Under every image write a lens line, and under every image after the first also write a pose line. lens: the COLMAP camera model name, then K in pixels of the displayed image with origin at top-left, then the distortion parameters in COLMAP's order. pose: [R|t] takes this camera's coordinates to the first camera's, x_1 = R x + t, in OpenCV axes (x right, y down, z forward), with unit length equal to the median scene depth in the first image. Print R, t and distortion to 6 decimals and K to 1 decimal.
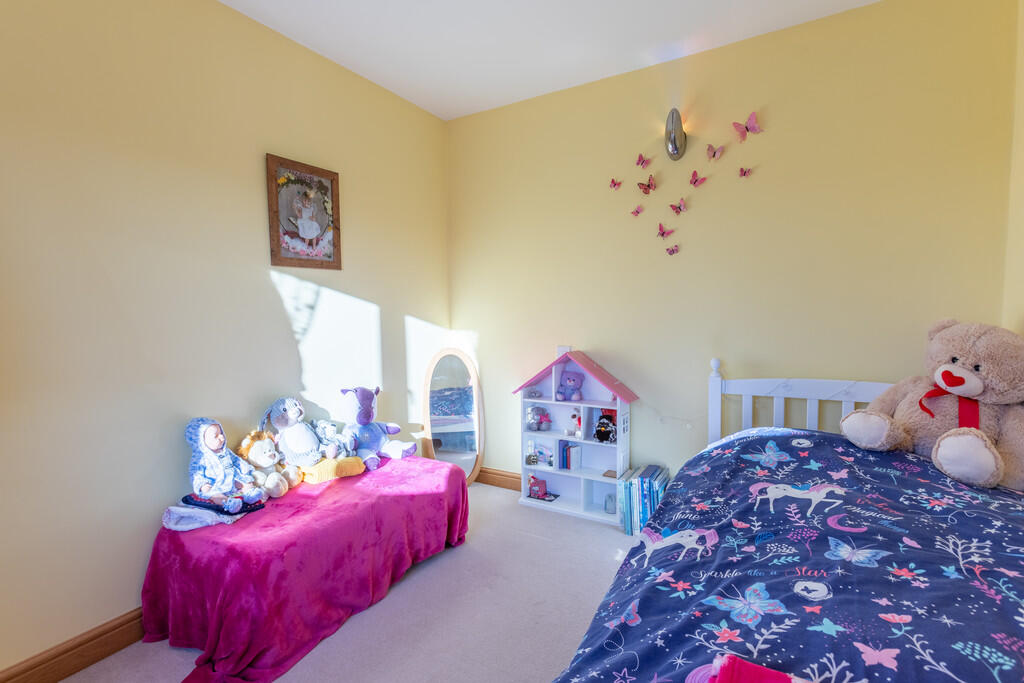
lens RADIAL K [[482.0, 0, 501.0], [0, 482.0, 343.6], [0, 0, 1]] dist [-0.026569, 0.022870]
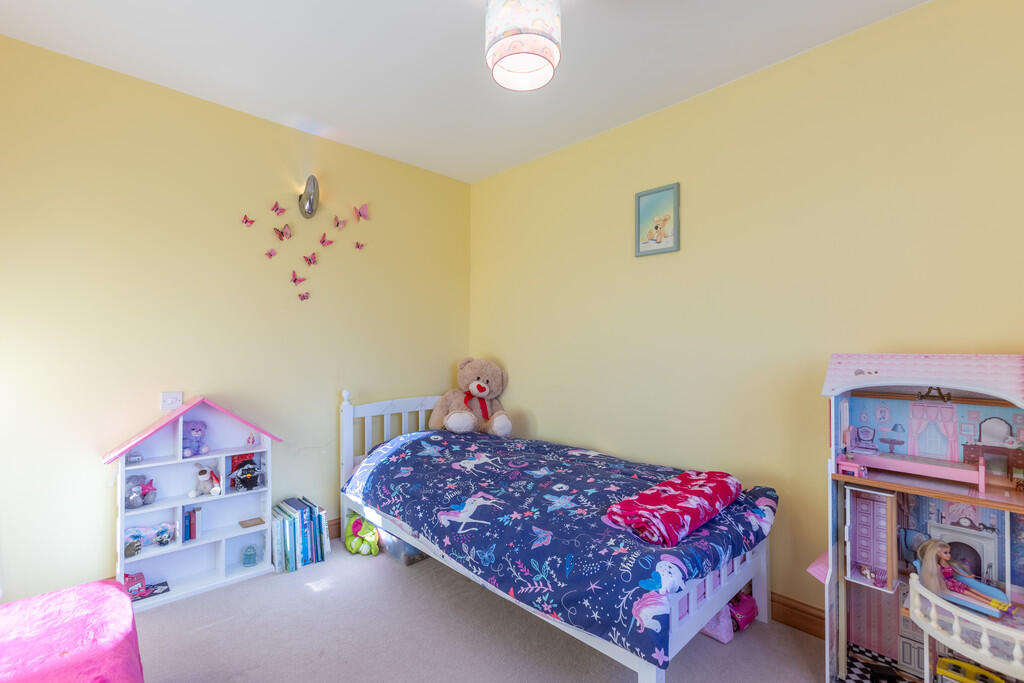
lens RADIAL K [[482.0, 0, 501.0], [0, 482.0, 343.6], [0, 0, 1]] dist [-0.026569, 0.022870]
pose [[0.252139, 0.024330, 0.967385, -0.641081], [0.055155, 0.997697, -0.039468, -0.017434], [-0.966118, 0.063308, 0.250217, 0.305948]]
